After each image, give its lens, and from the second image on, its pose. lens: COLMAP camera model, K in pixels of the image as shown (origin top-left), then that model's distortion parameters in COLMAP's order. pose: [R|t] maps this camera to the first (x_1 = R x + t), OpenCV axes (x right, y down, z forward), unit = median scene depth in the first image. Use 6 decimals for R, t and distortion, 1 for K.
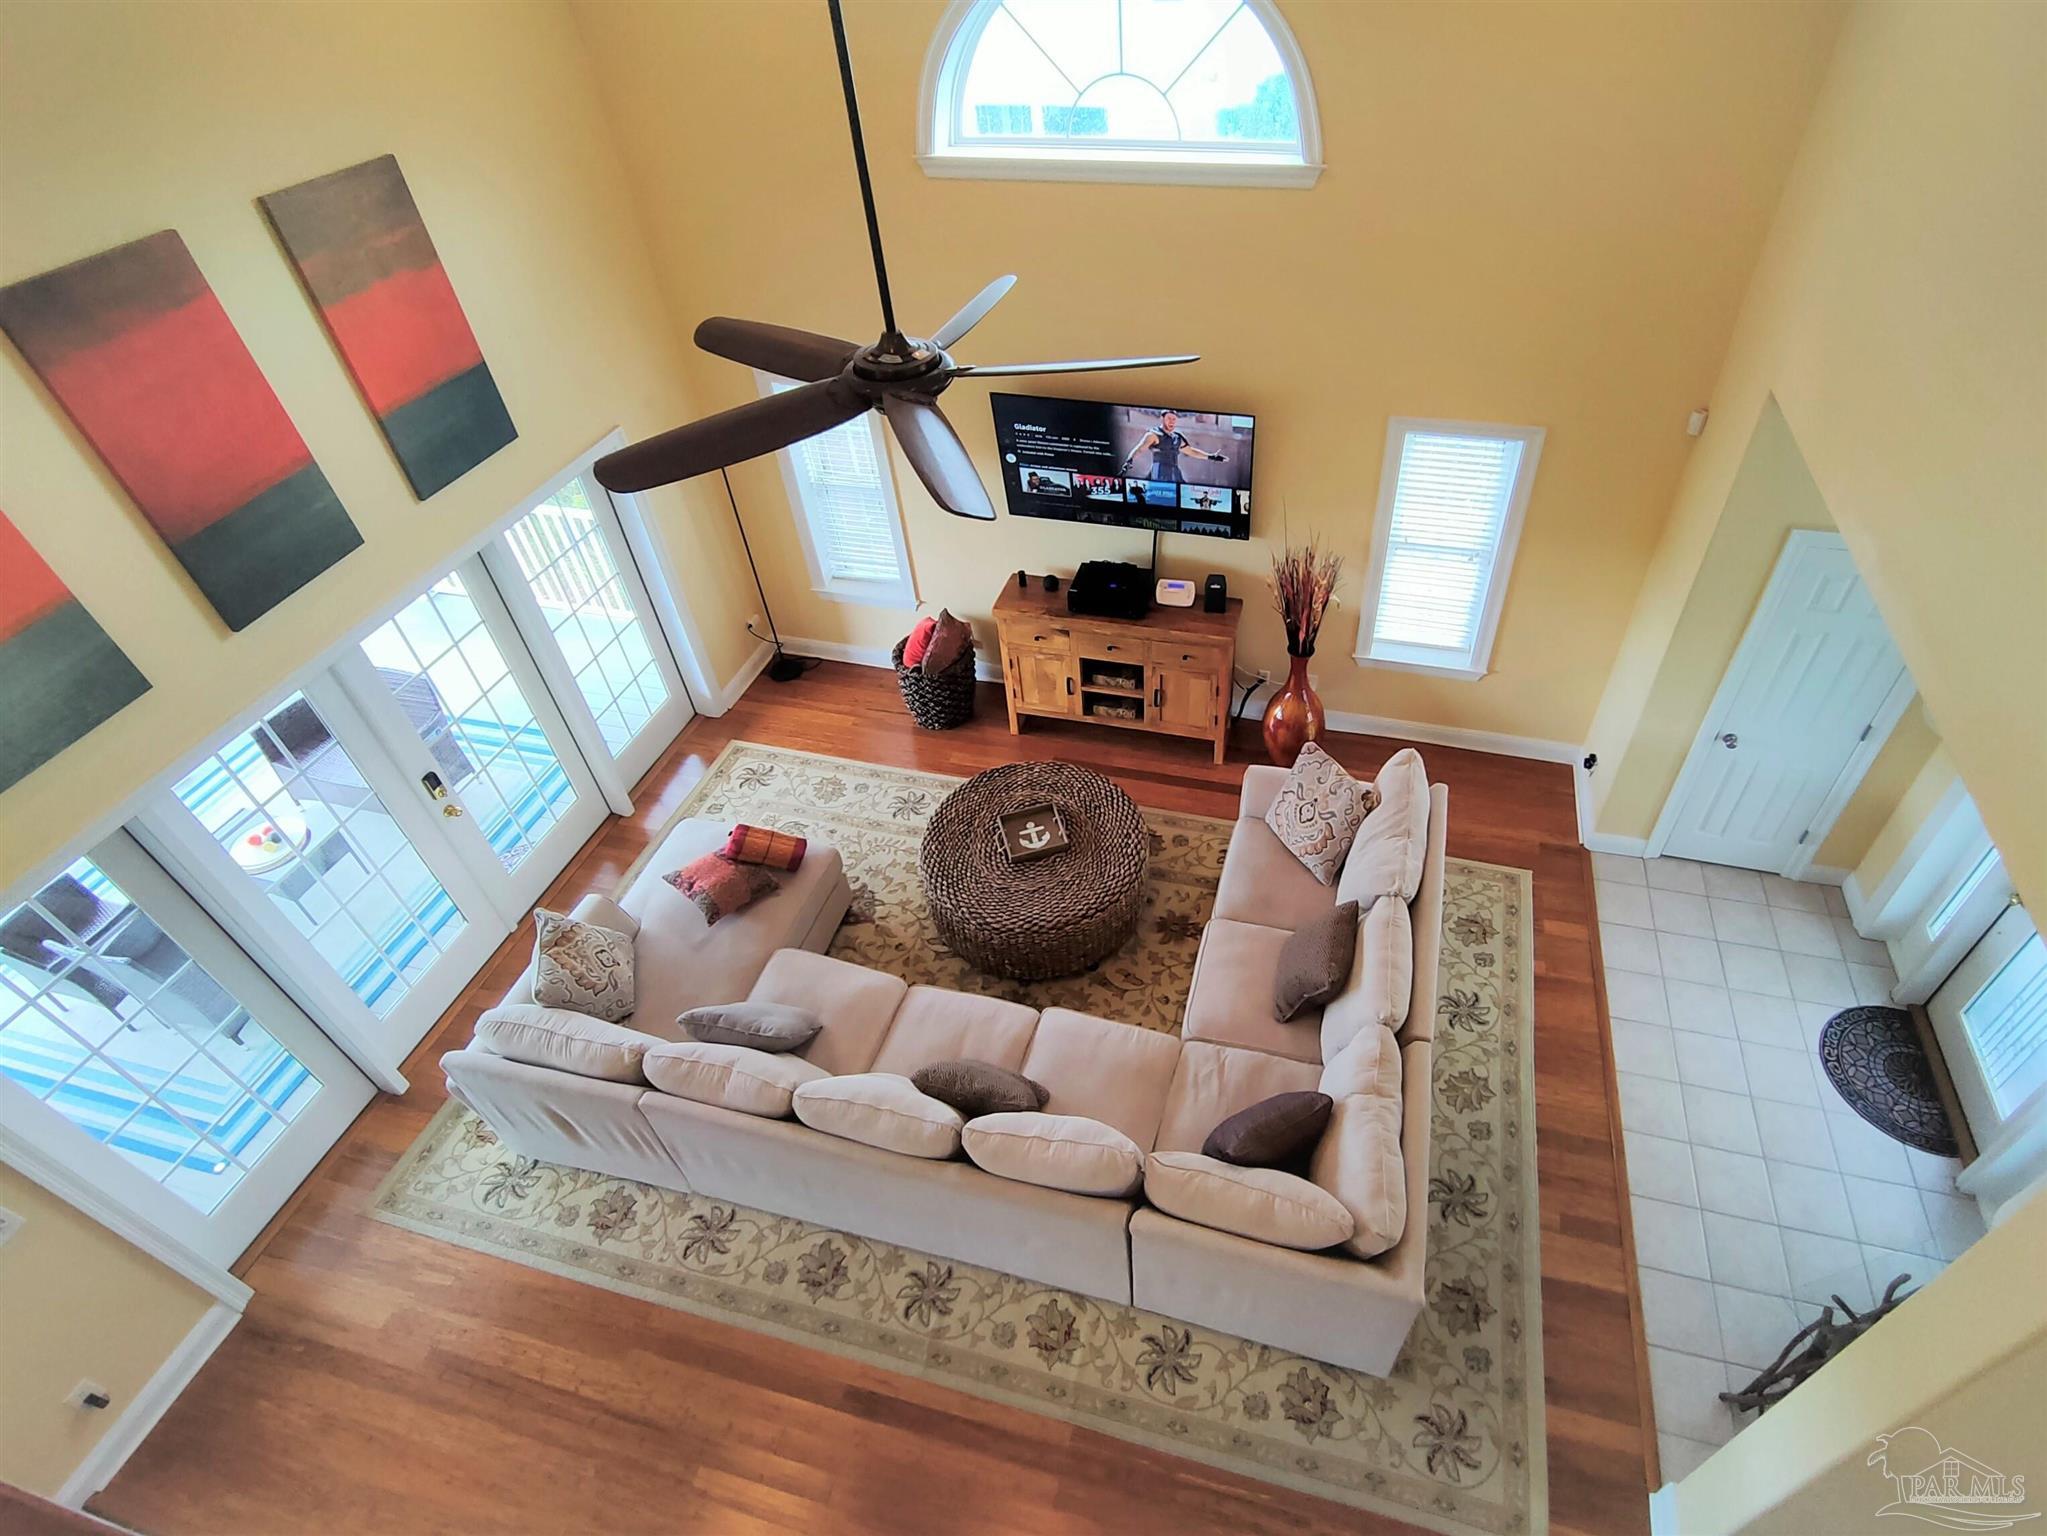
lens RADIAL K [[1044.8, 0, 1107.2], [0, 1044.8, 722.0], [0, 0, 1]] dist [0.001844, 0.001486]
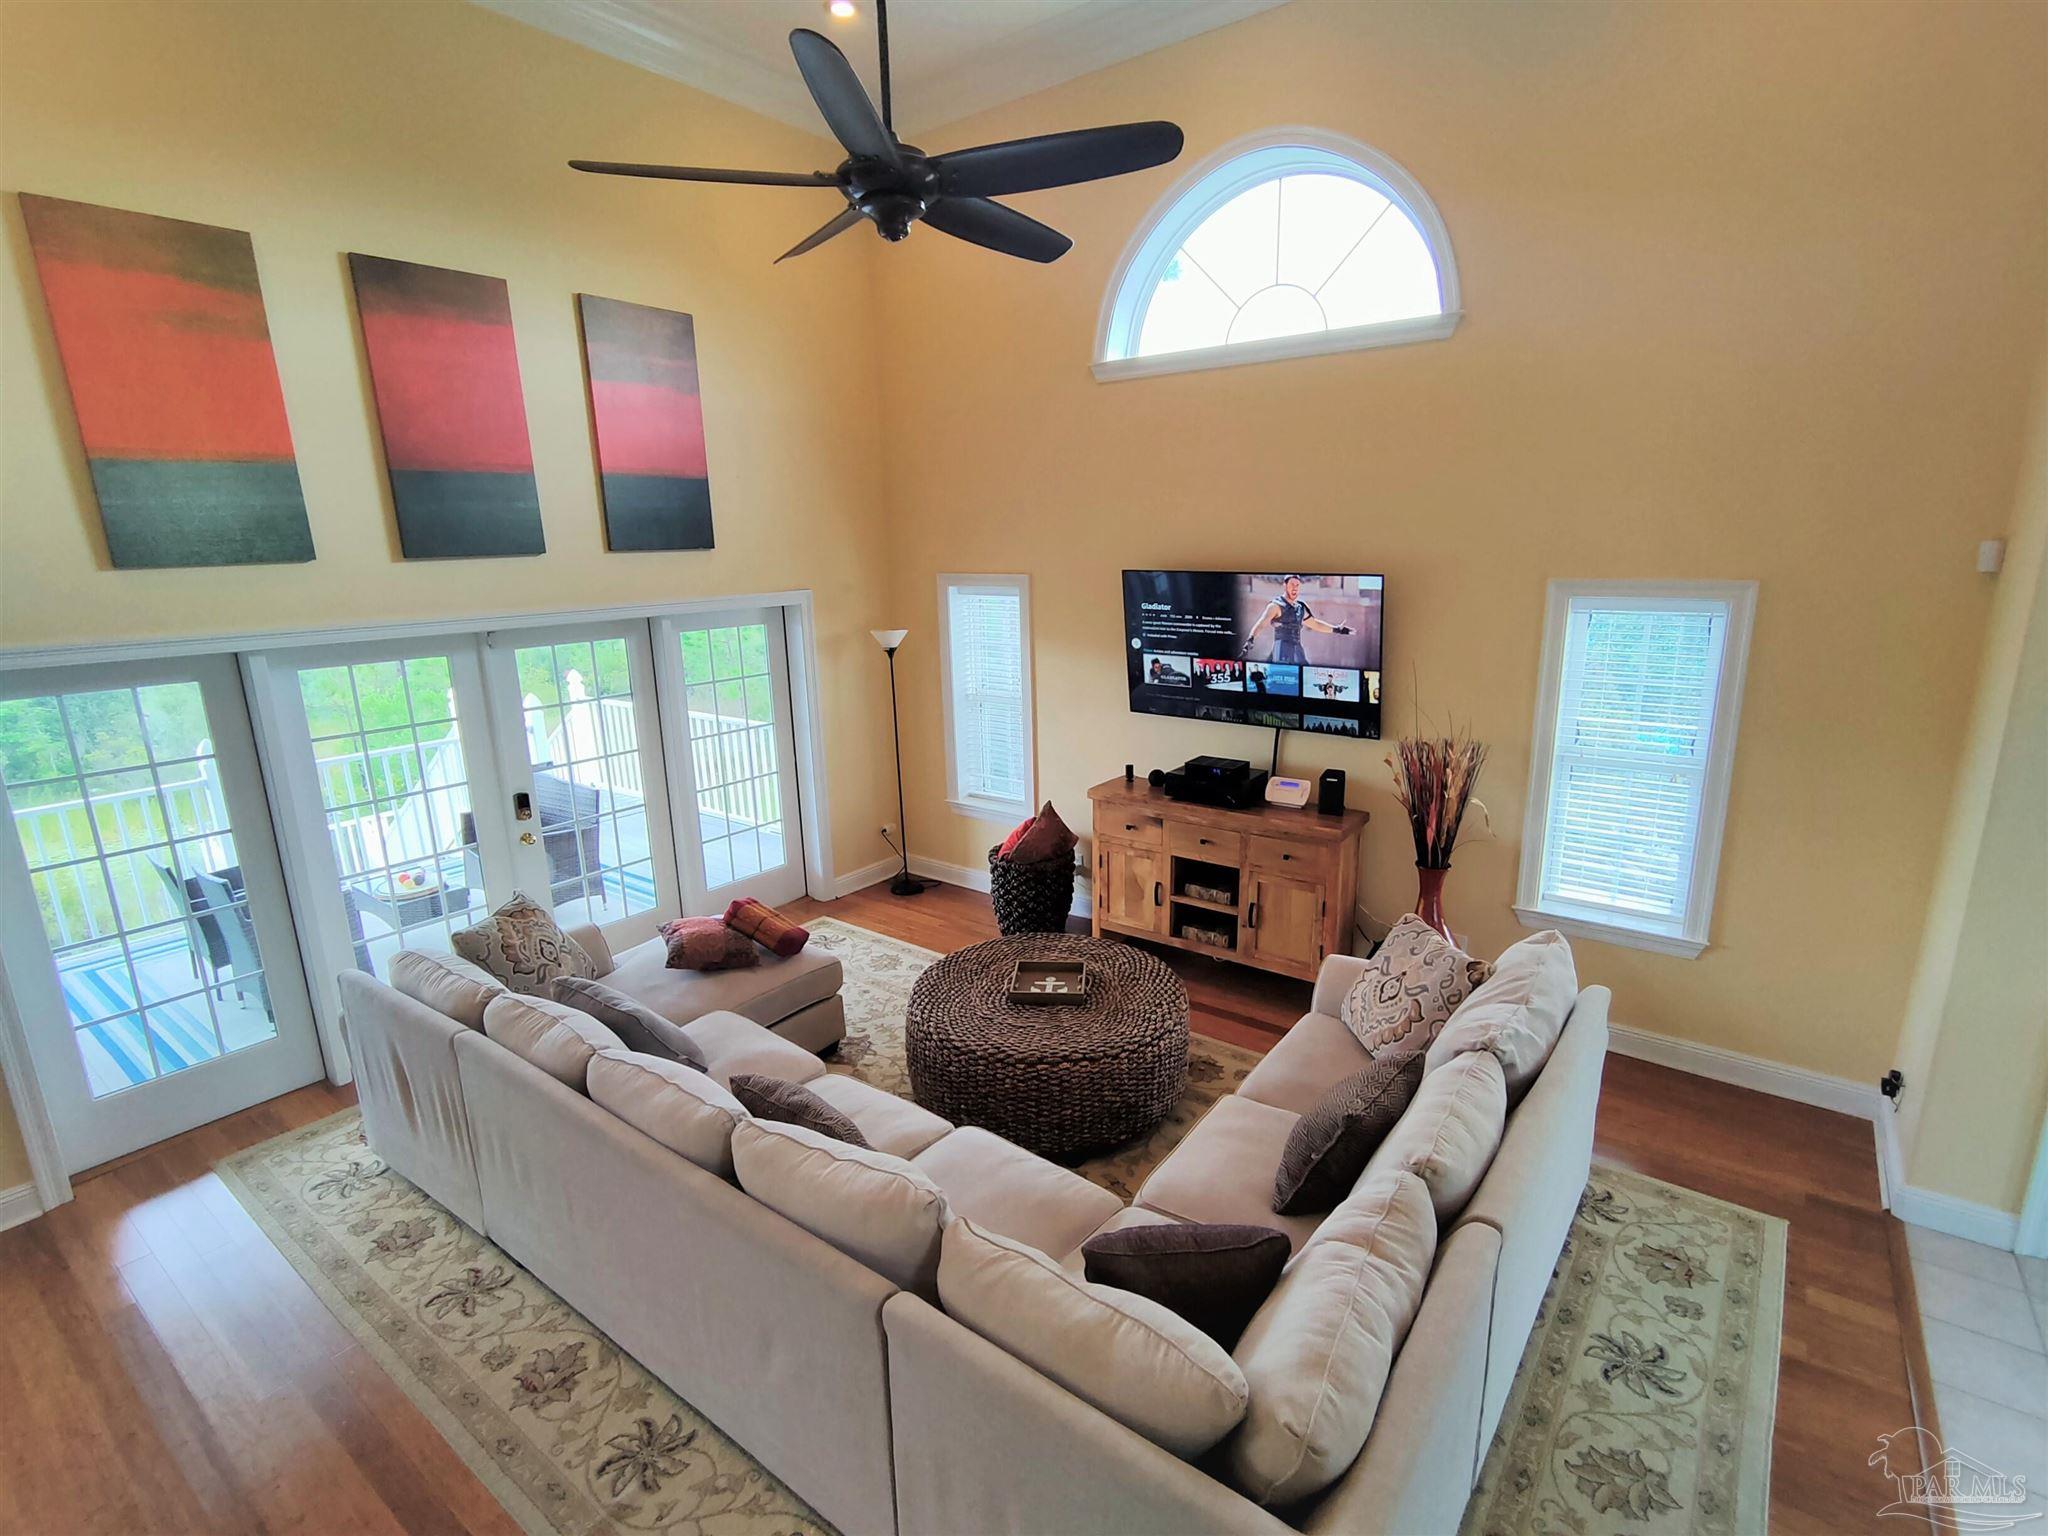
lens RADIAL K [[979.0, 0, 1036.8], [0, 979.0, 775.3], [0, 0, 1]] dist [0.002451, 0.000215]
pose [[0.926685, 0.107190, -0.360230, 0.179694], [-0.260404, 0.874241, -0.409746, 0.279709], [0.271007, 0.473511, 0.838059, 0.268689]]
